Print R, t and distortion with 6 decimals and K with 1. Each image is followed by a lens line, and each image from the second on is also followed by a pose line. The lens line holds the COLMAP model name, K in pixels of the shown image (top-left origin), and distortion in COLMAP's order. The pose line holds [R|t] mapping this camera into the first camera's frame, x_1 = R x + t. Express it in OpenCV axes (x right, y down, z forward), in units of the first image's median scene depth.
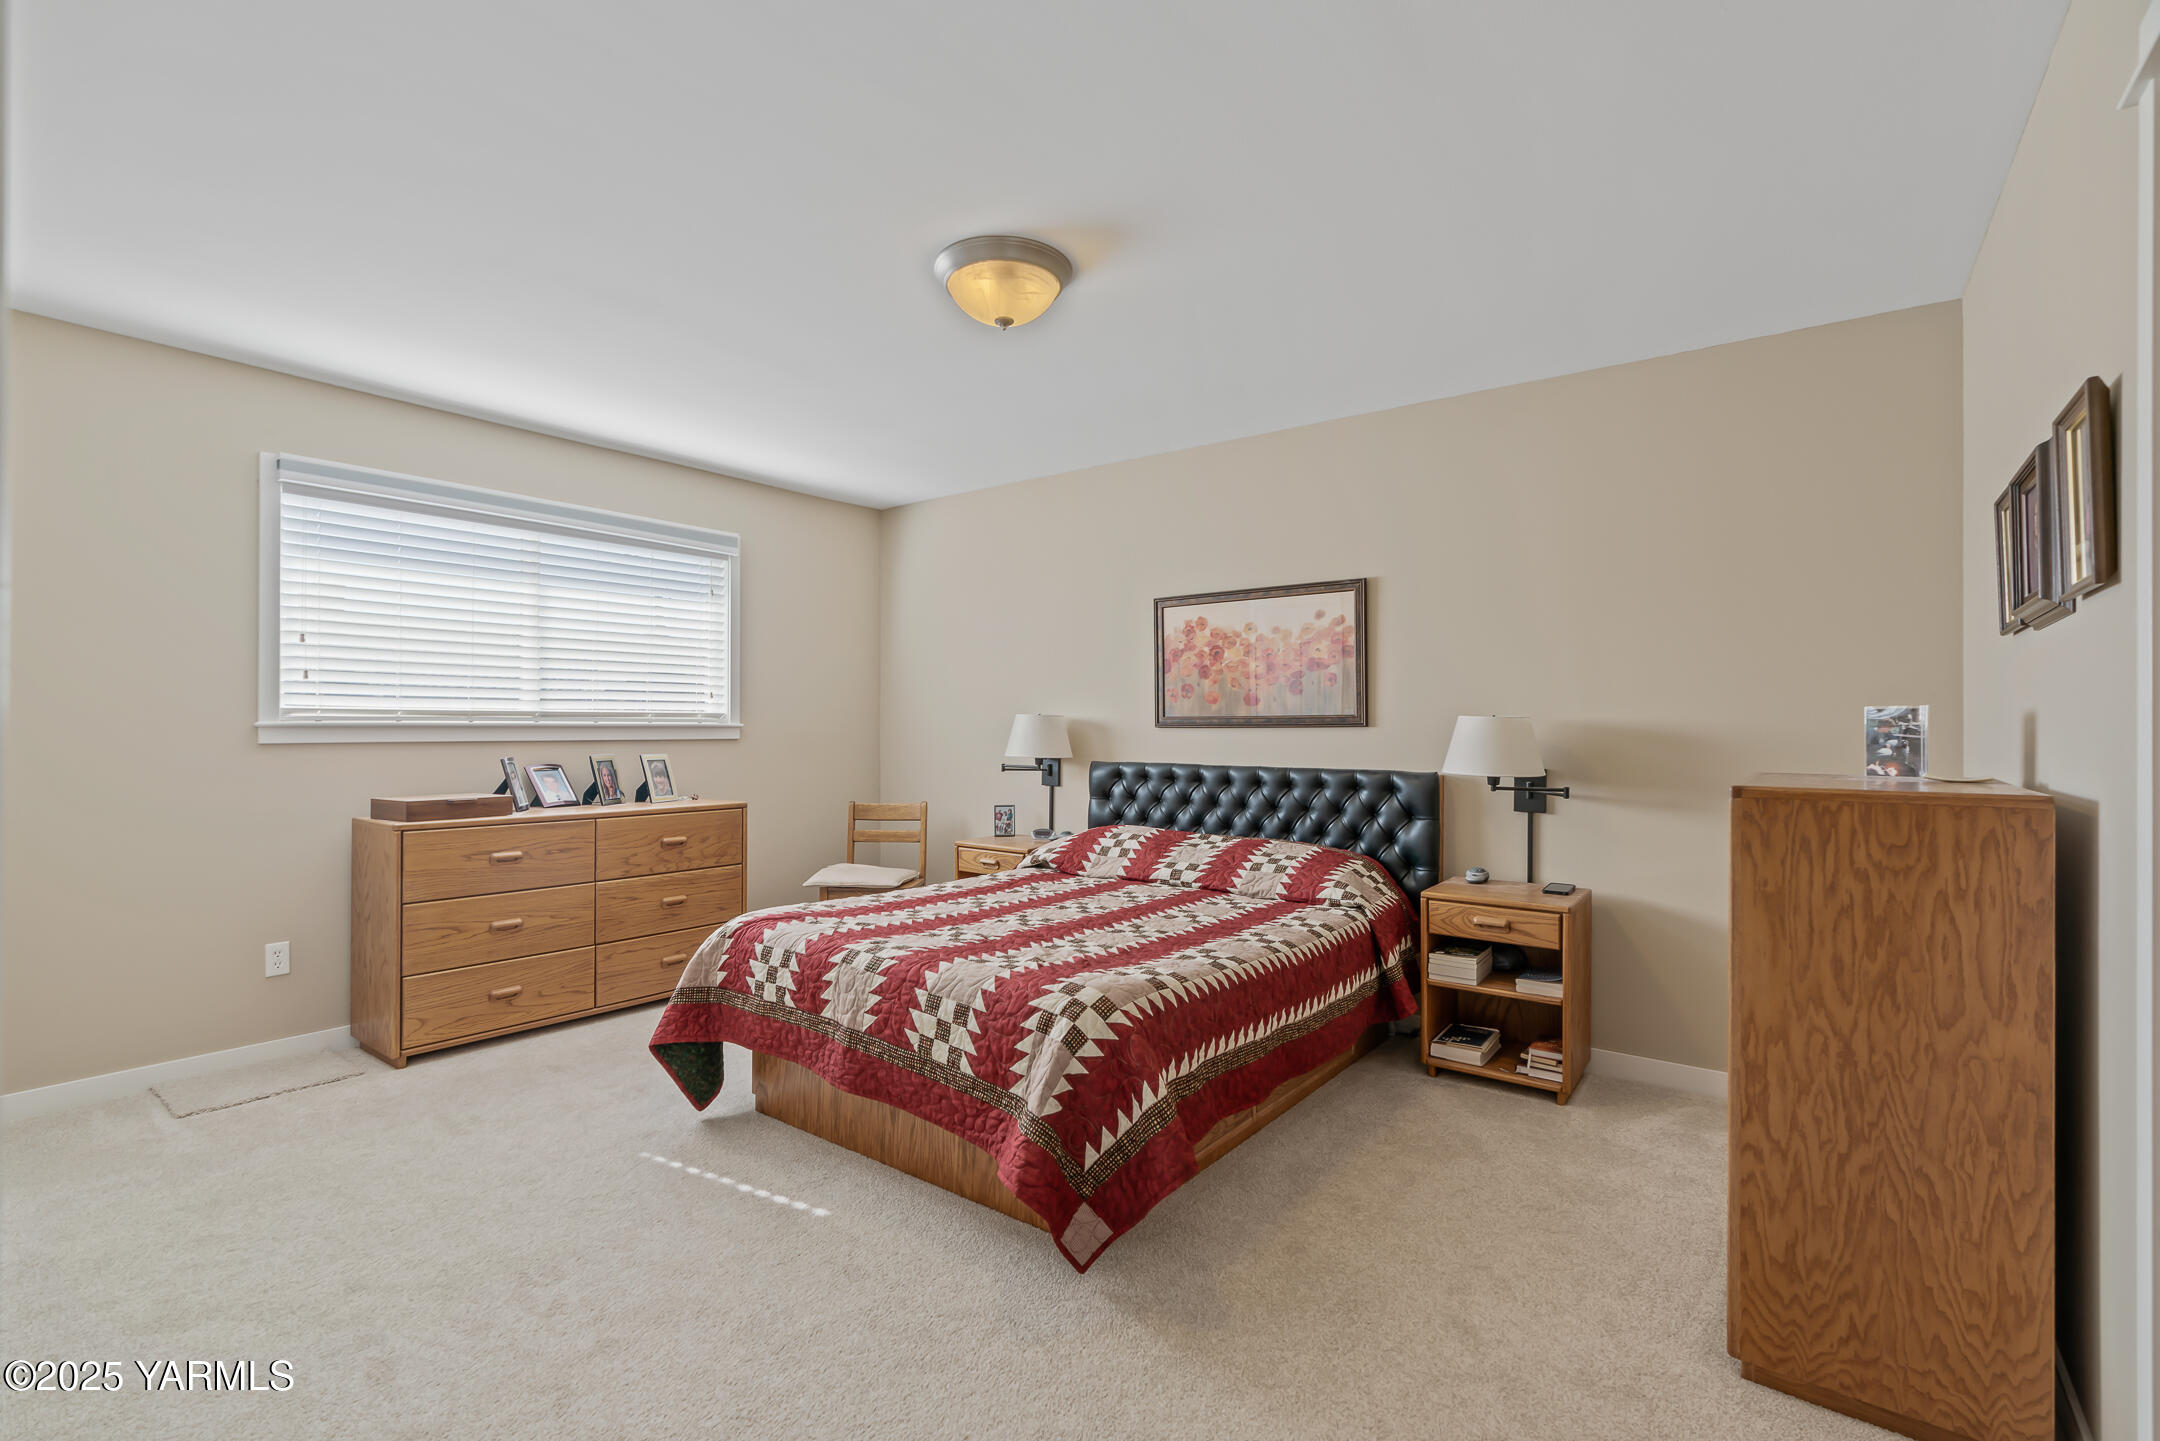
lens RADIAL K [[981.6, 0, 1096.3], [0, 981.6, 732.0], [0, 0, 1]] dist [-0.014717, 0.006484]
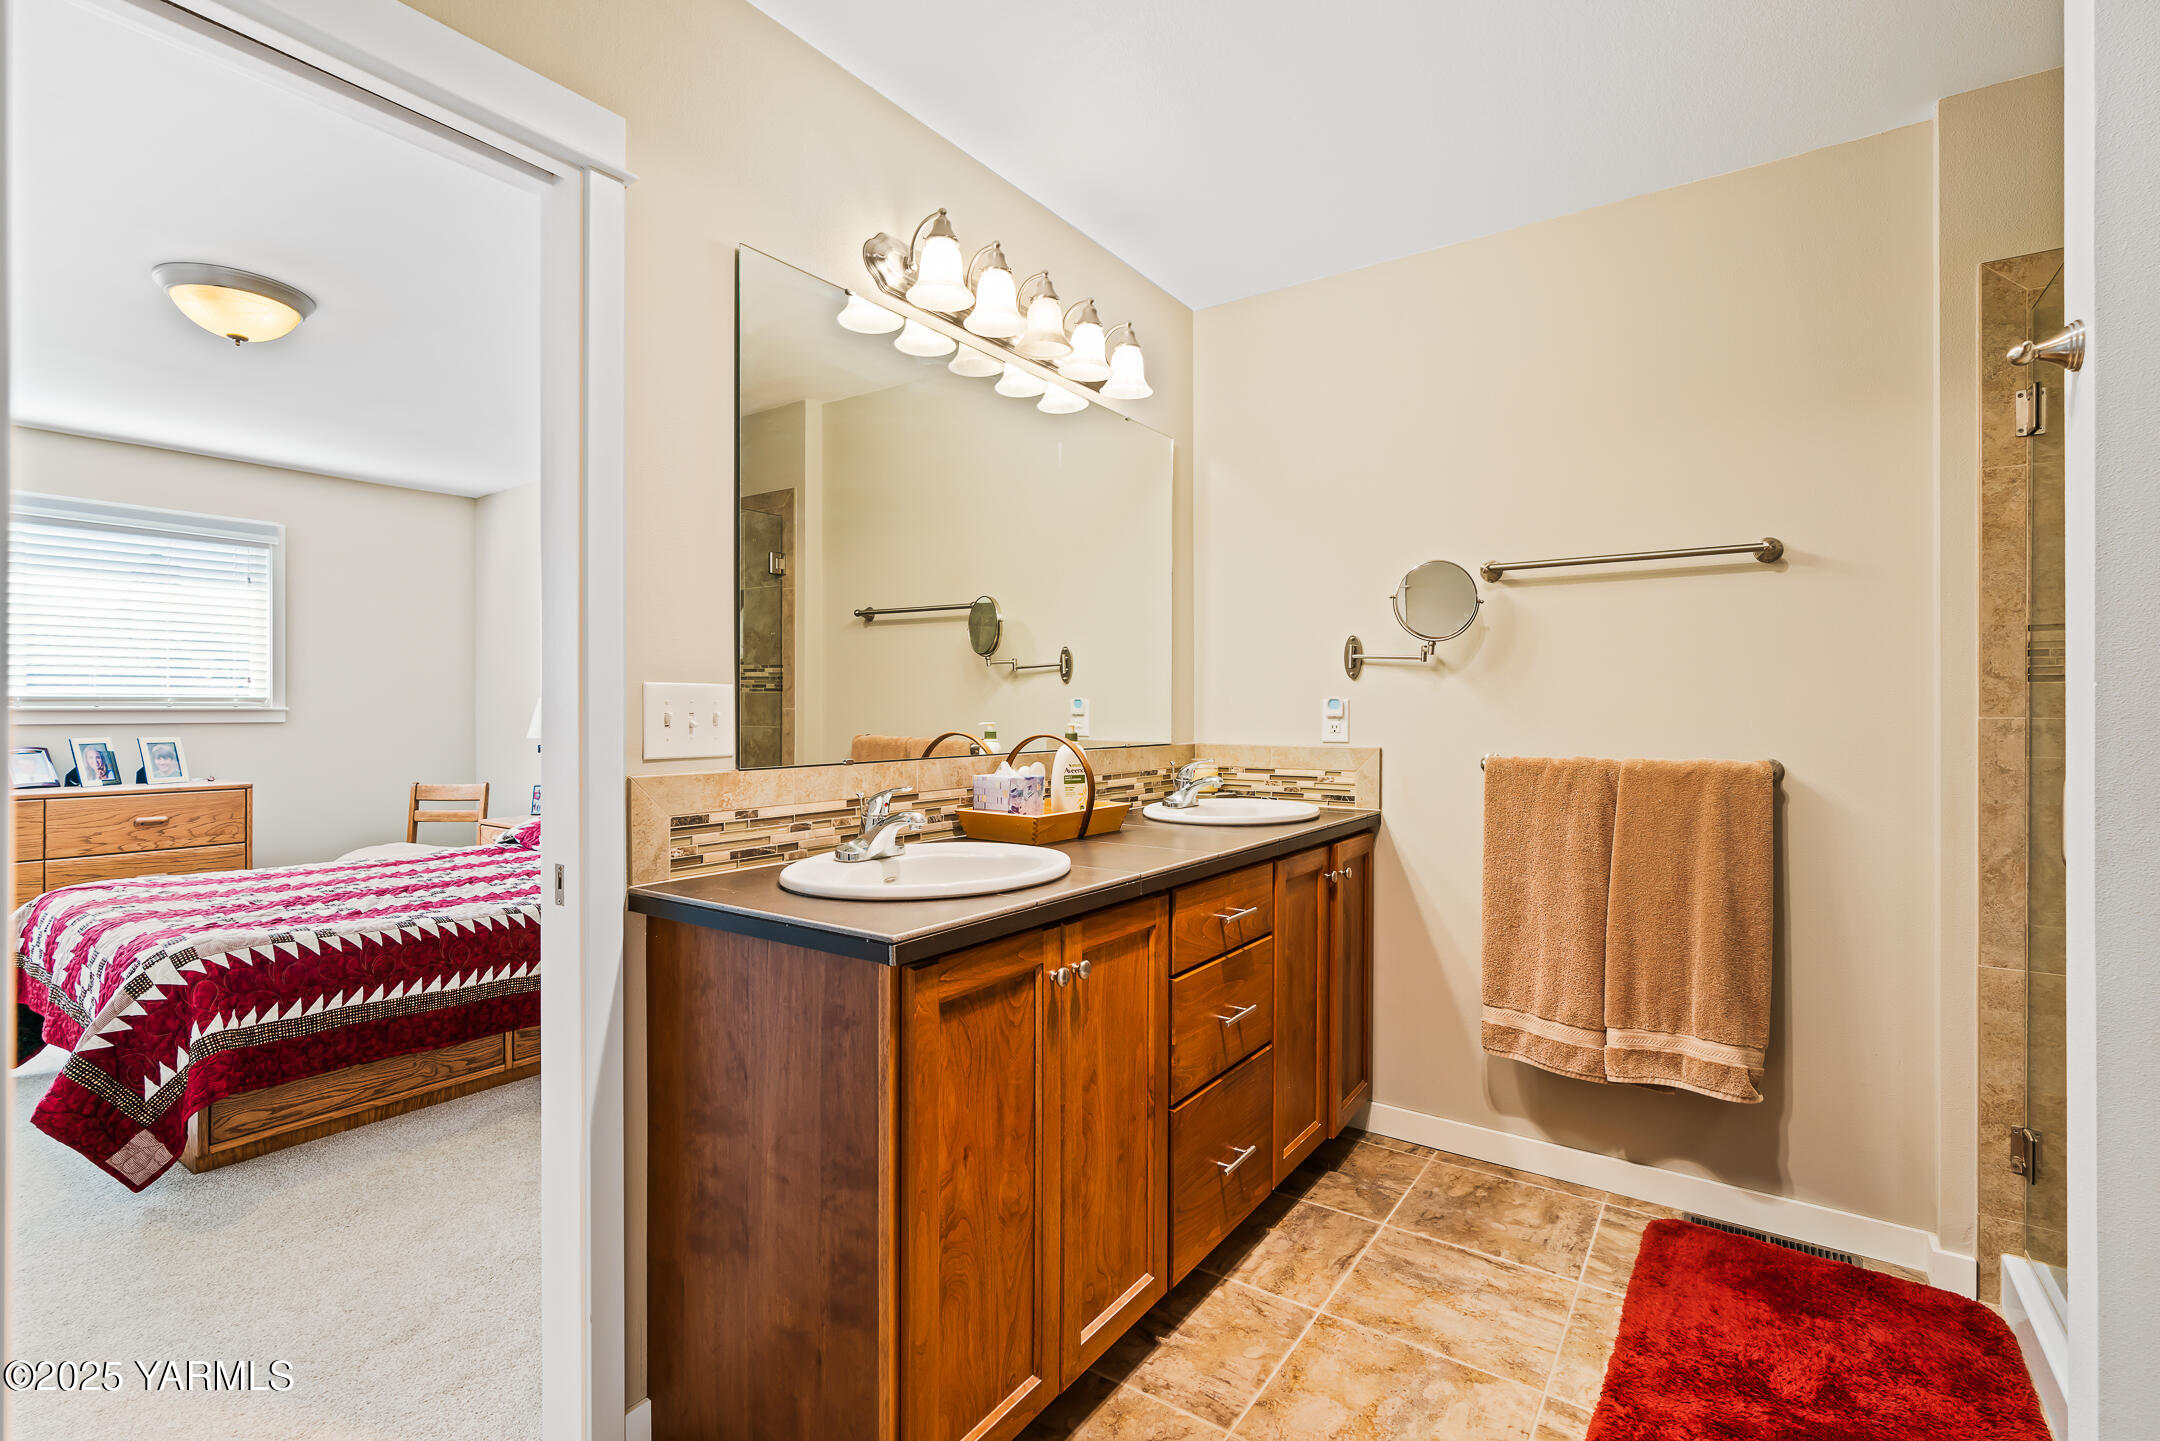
lens RADIAL K [[981.6, 0, 1075.3], [0, 981.6, 723.5], [0, 0, 1]] dist [-0.014717, 0.006484]
pose [[0.998050, 0.001221, 0.062408, 0.485954], [-0.001501, 0.999989, 0.004441, 0.002793], [-0.062401, -0.004526, 0.998041, -0.091184]]
